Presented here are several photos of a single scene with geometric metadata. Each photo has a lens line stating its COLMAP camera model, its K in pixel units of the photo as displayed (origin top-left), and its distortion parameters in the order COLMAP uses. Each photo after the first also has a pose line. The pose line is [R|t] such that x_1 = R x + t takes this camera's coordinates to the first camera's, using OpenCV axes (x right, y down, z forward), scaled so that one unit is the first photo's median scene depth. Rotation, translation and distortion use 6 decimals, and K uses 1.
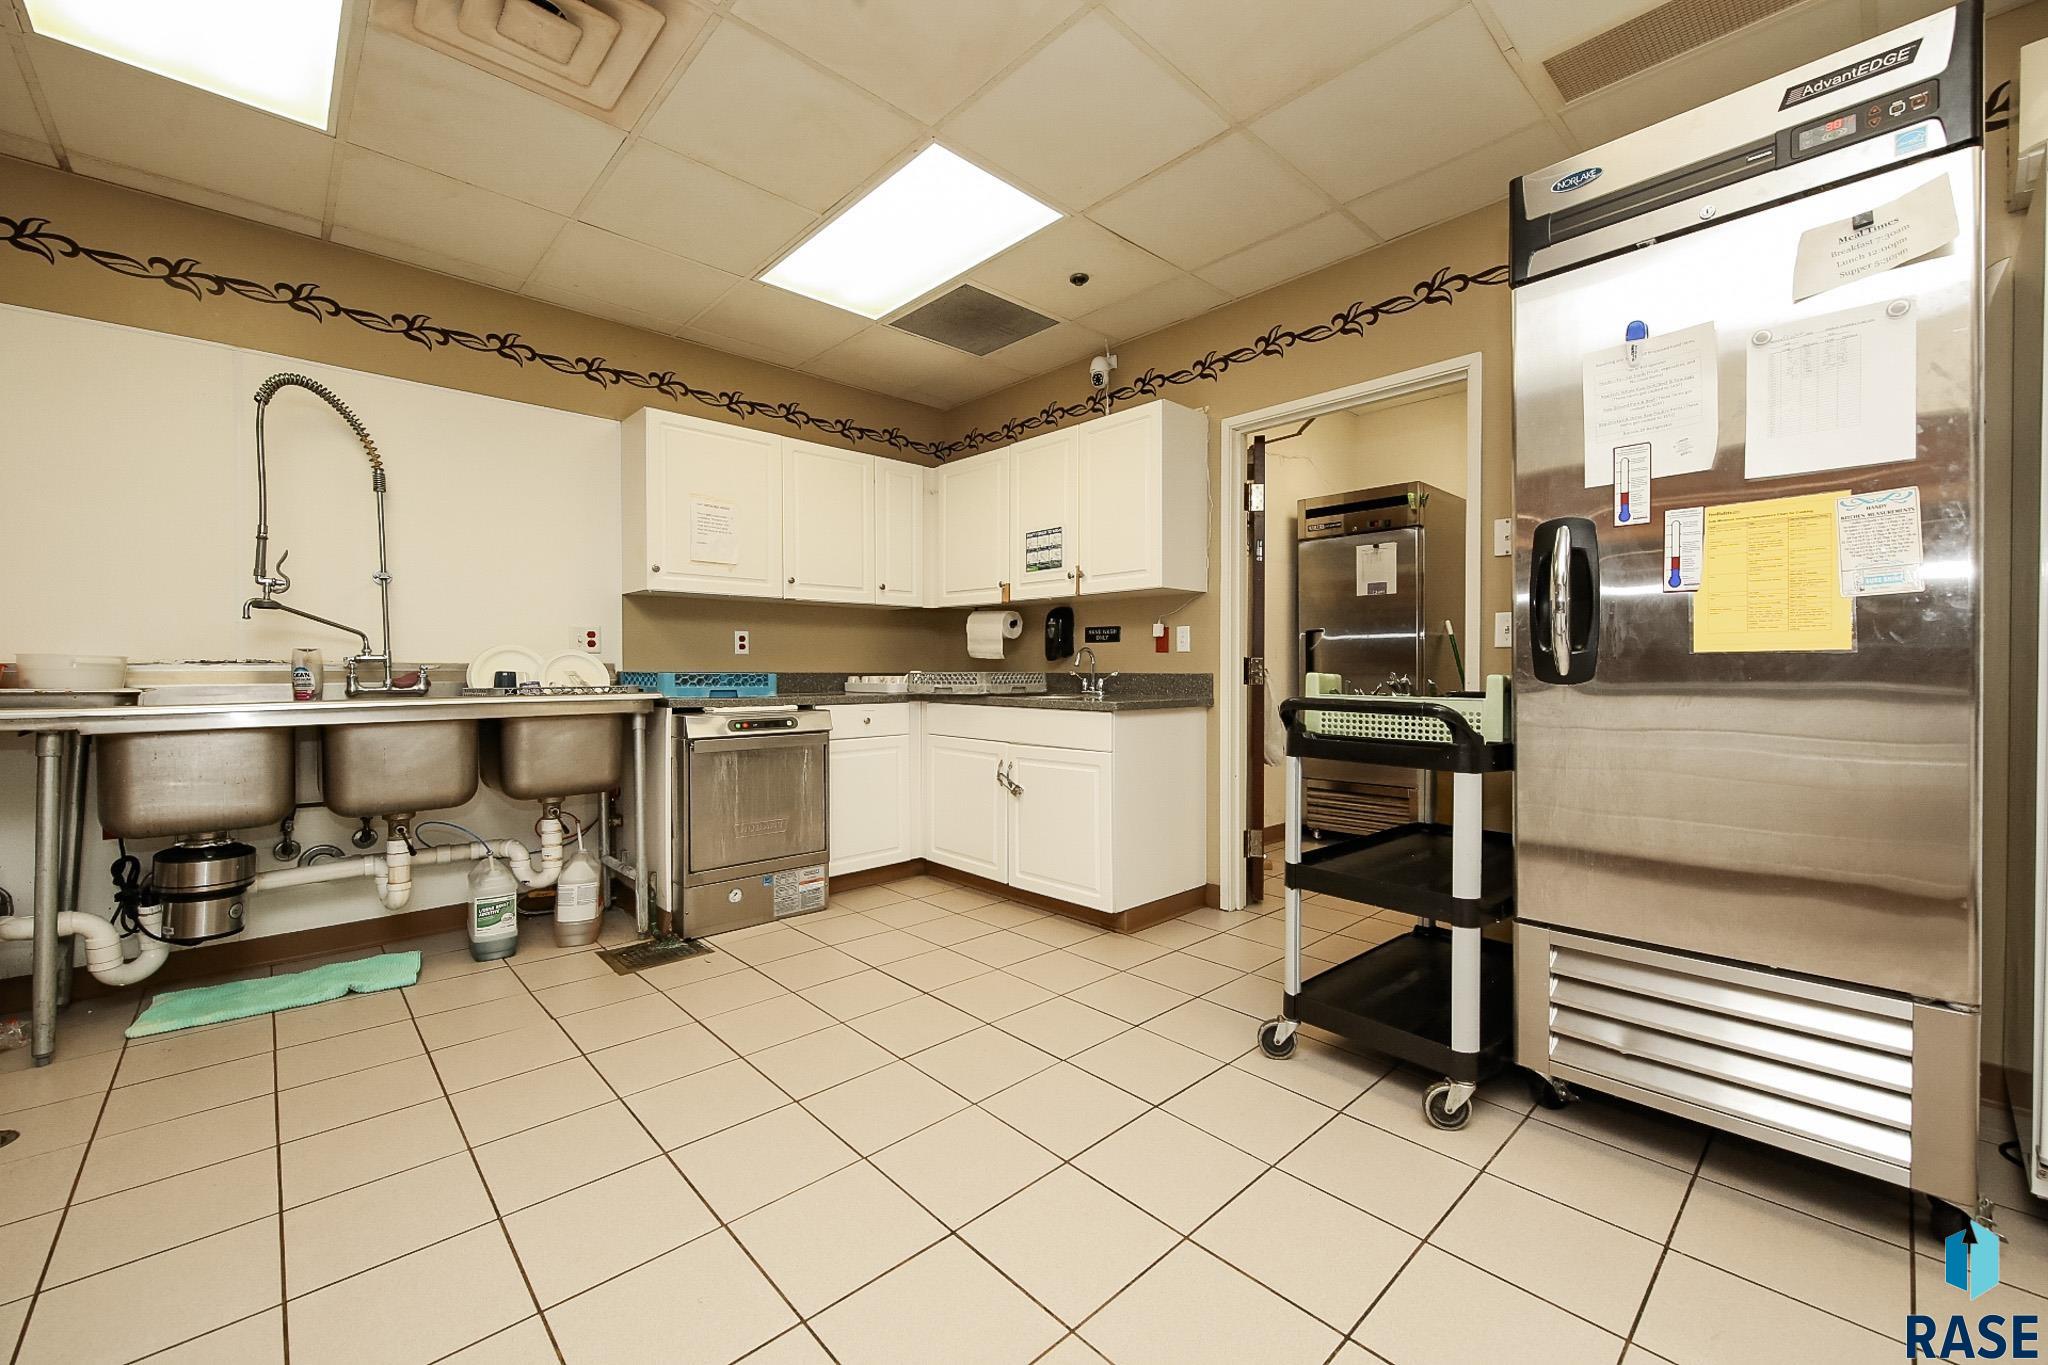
lens RADIAL K [[806.6, 0, 1023.2], [0, 806.6, 678.3], [0, 0, 1]] dist [0.009954, -0.005796]
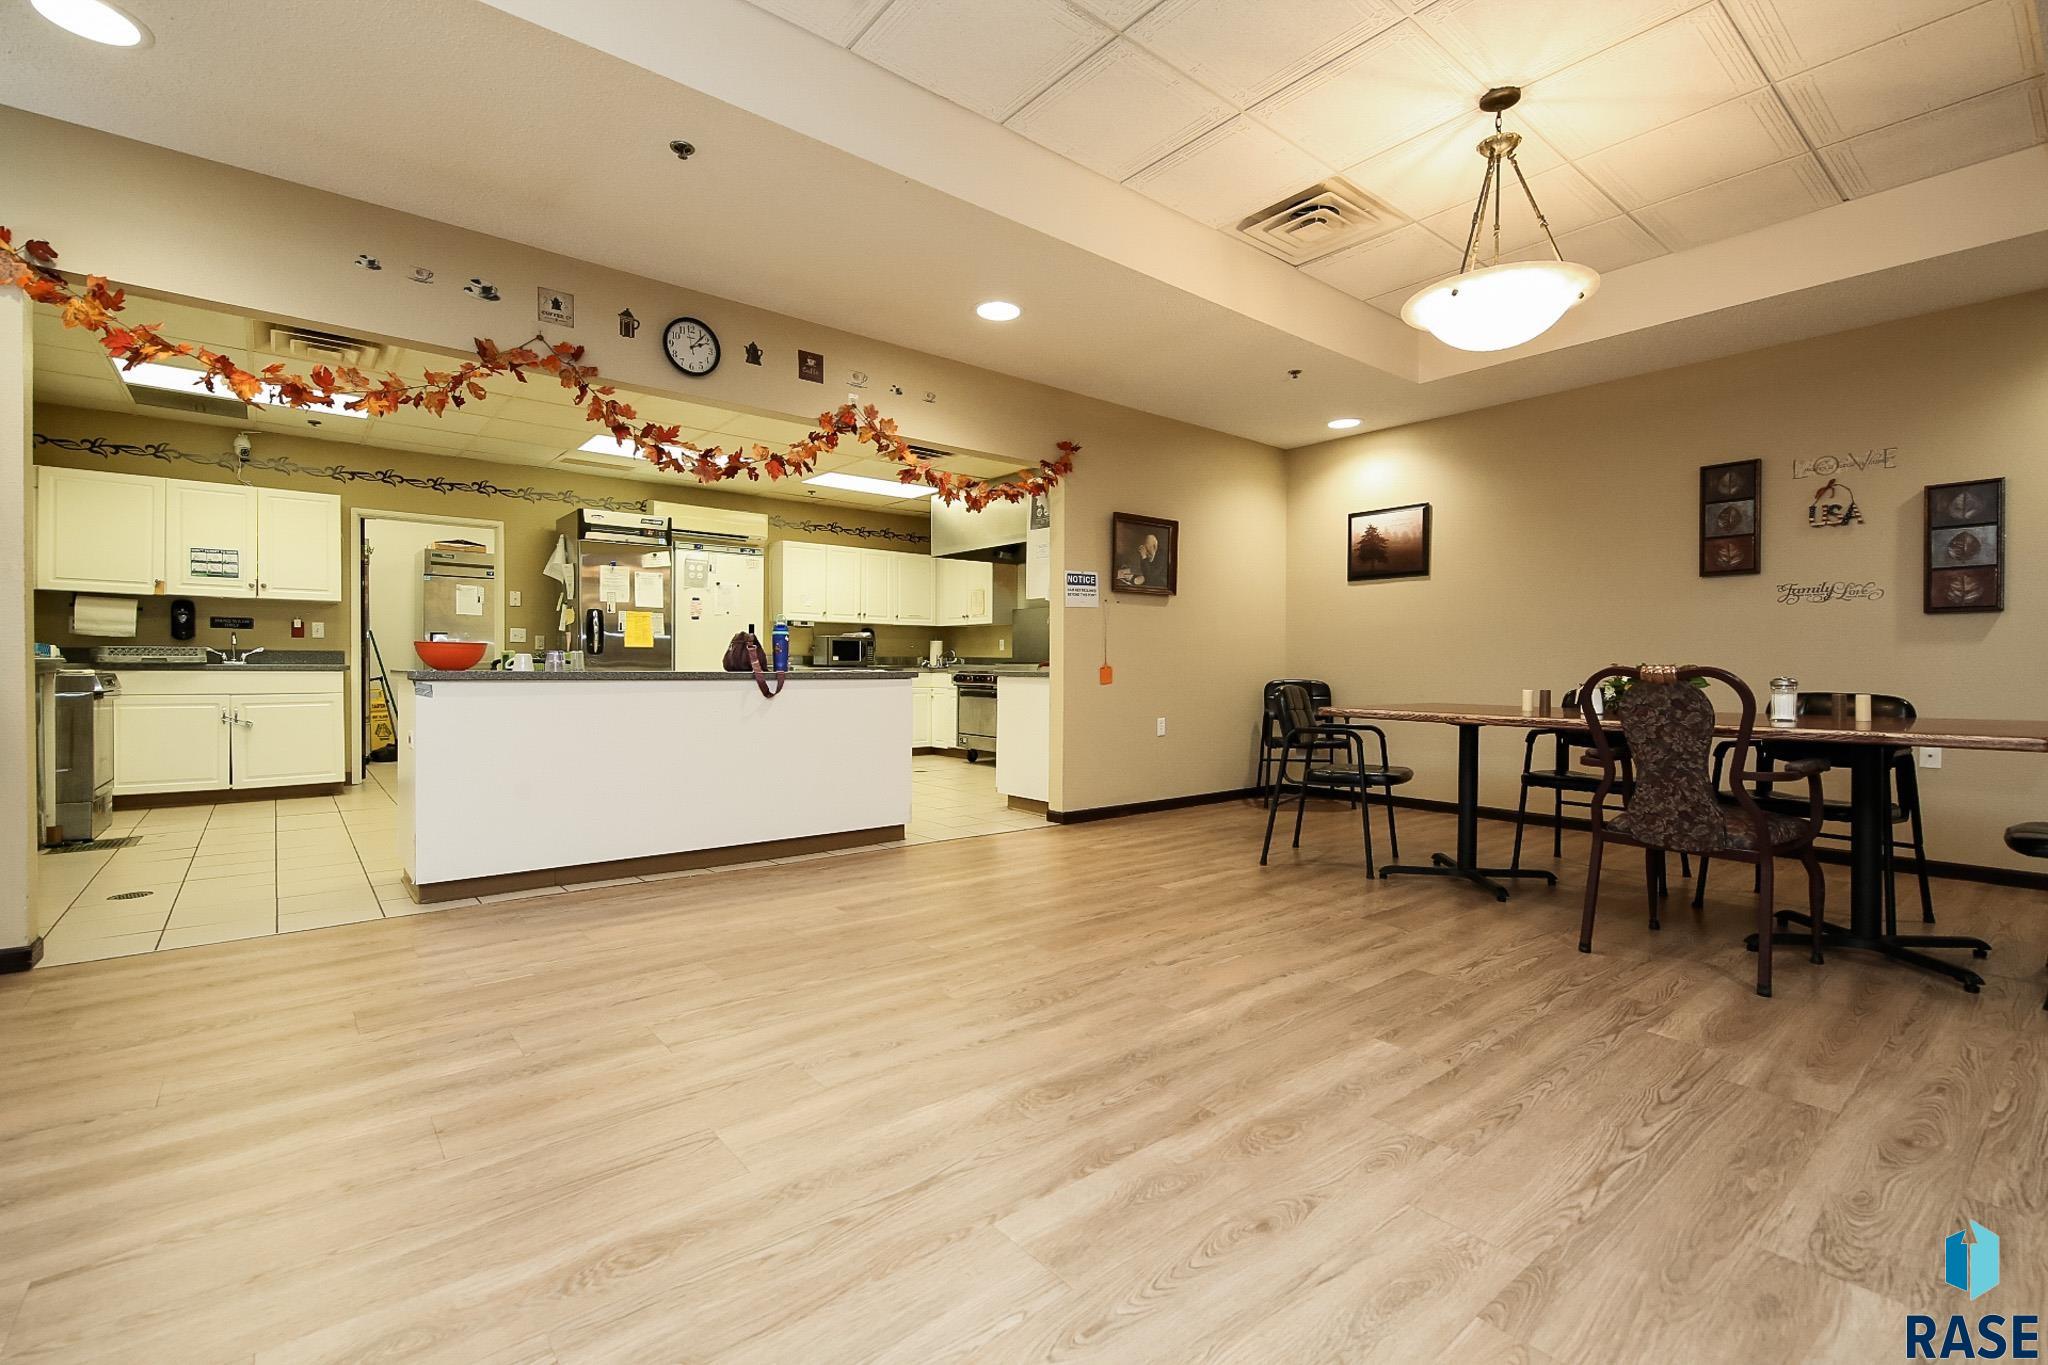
lens RADIAL K [[902.9, 0, 1022.2], [0, 902.9, 678.6], [0, 0, 1]] dist [0.018634, -0.009217]
pose [[0.058078, -0.014282, 0.998210, -1.720726], [0.006534, 0.999882, 0.013926, 0.037939], [-0.998291, 0.005714, 0.058165, -0.600485]]
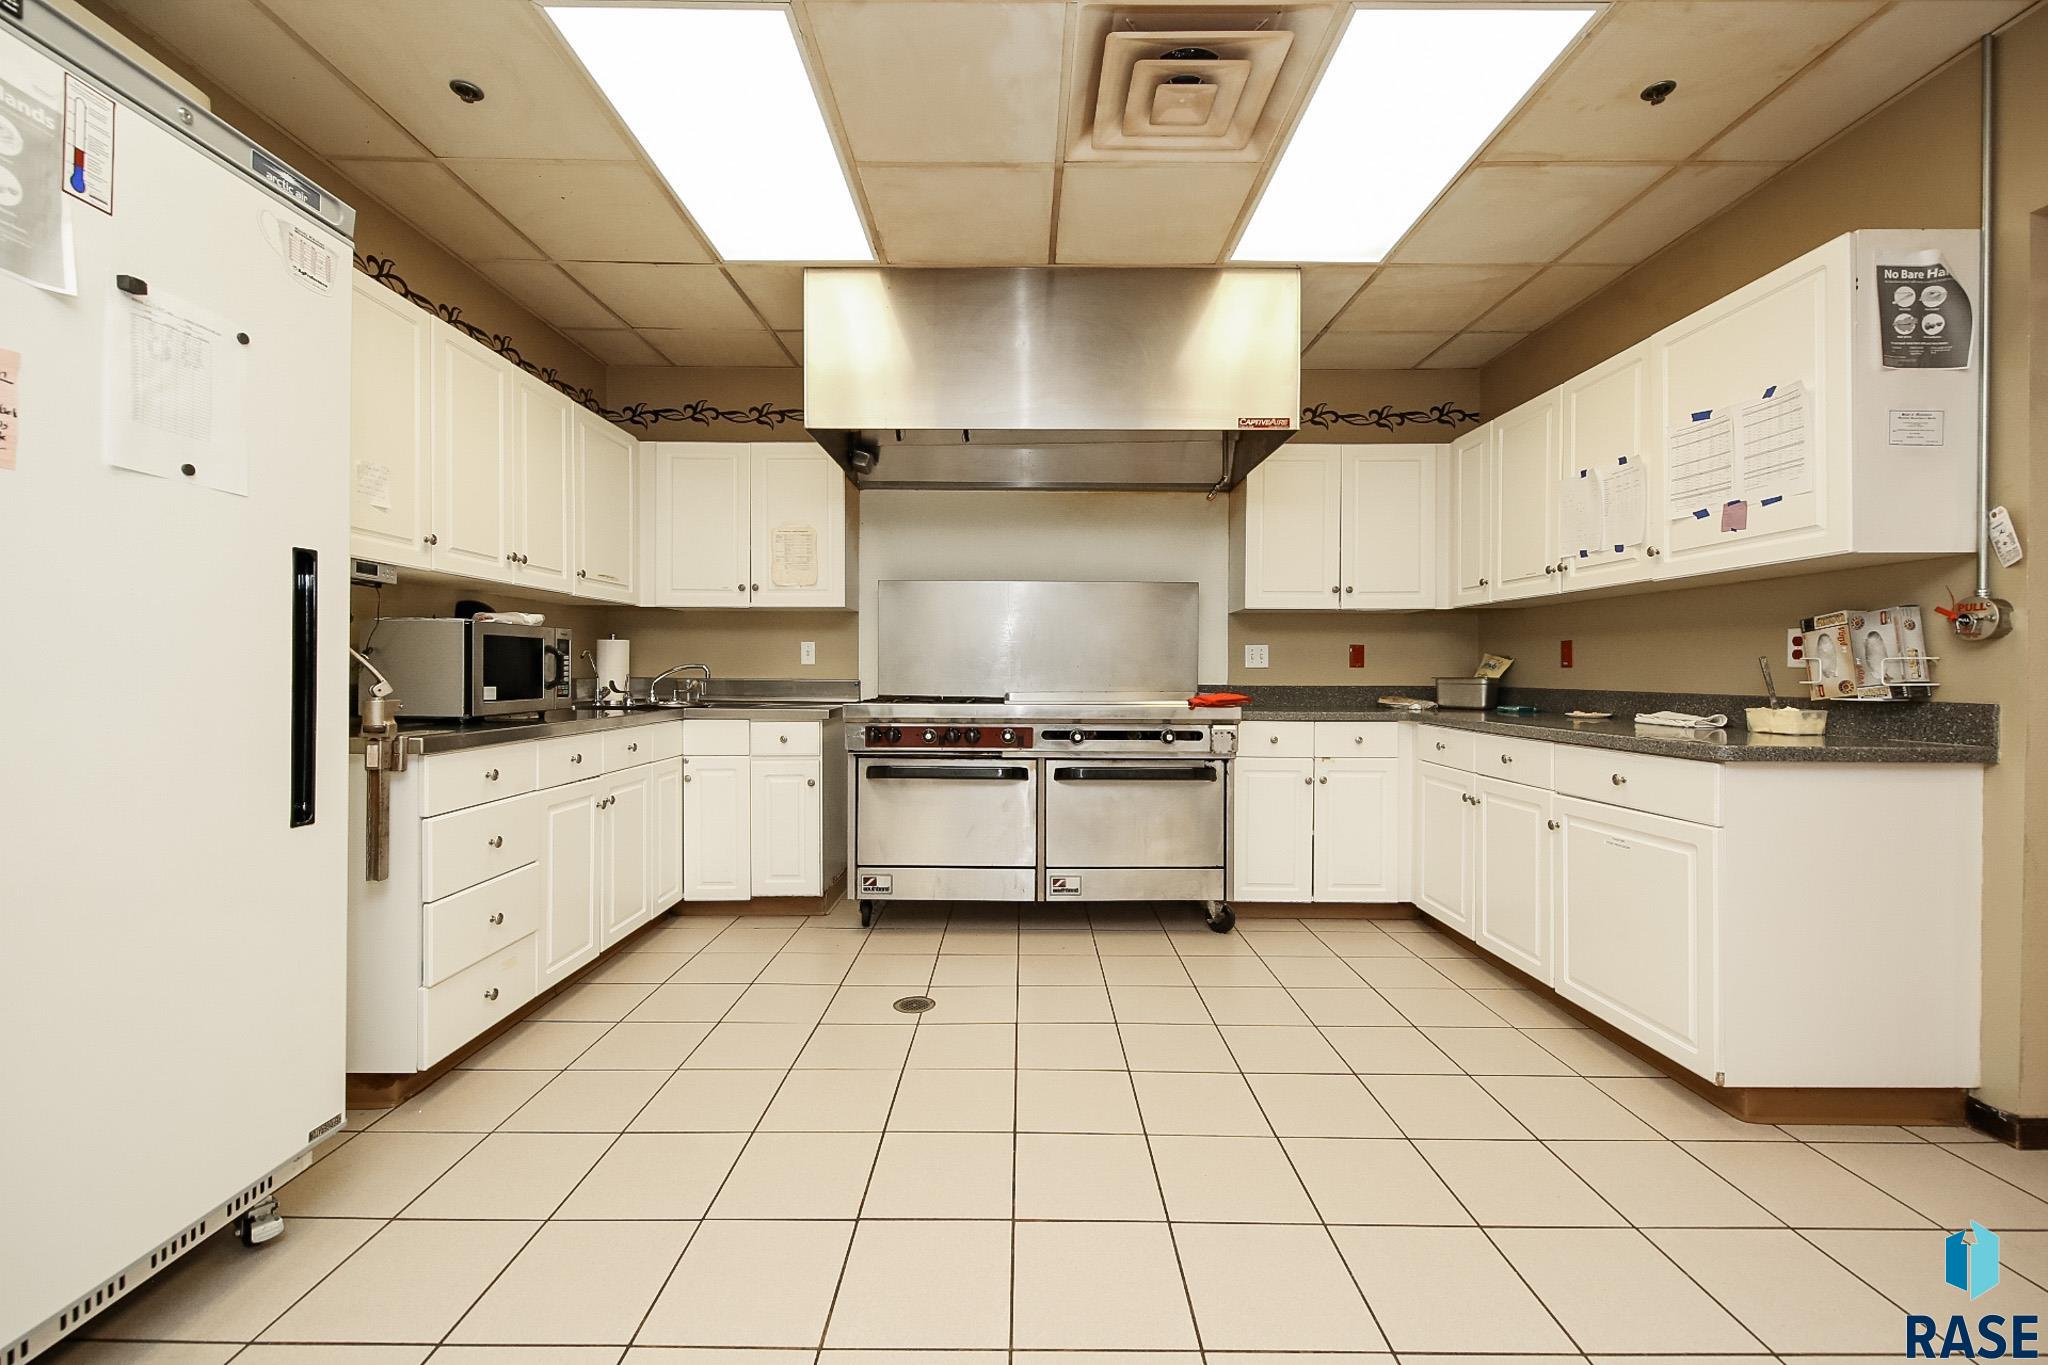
lens RADIAL K [[833.6, 0, 1023.6], [0, 833.6, 676.4], [0, 0, 1]] dist [0.011366, -0.006671]
pose [[-0.732437, -0.009260, 0.680772, 0.067710], [0.003175, 0.999850, 0.017017, -0.016120], [-0.680827, 0.014625, -0.732298, 0.335506]]
